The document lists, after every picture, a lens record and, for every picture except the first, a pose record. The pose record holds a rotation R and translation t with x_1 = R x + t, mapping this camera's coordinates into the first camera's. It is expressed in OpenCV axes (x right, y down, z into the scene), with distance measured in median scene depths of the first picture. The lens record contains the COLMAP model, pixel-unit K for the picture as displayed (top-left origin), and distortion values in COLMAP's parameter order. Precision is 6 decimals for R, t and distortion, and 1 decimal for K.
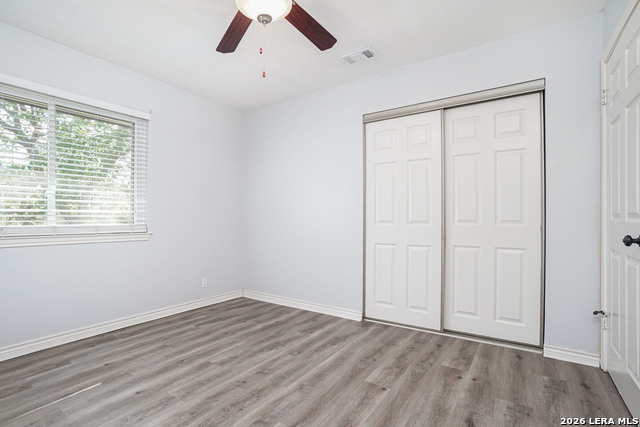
lens RADIAL K [[313.6, 0, 317.6], [0, 313.6, 215.2], [0, 0, 1]] dist [-0.031812, 0.007768]
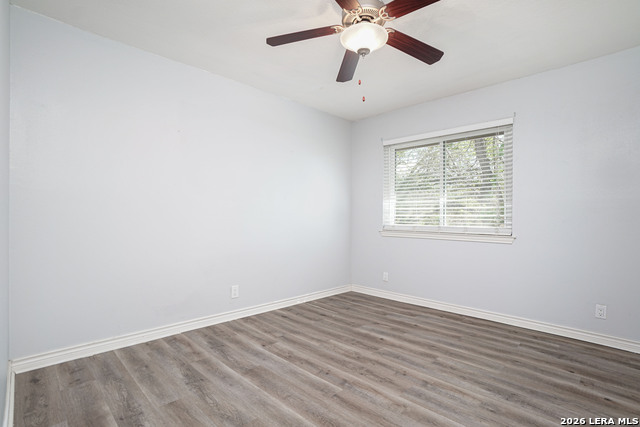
lens RADIAL K [[313.6, 0, 317.4], [0, 313.6, 216.3], [0, 0, 1]] dist [-0.031812, 0.007768]
pose [[-0.183791, -0.006995, -0.982940, 0.712208], [-0.007578, 0.999955, -0.005699, 0.002344], [0.982936, 0.006402, -0.183836, 0.735693]]
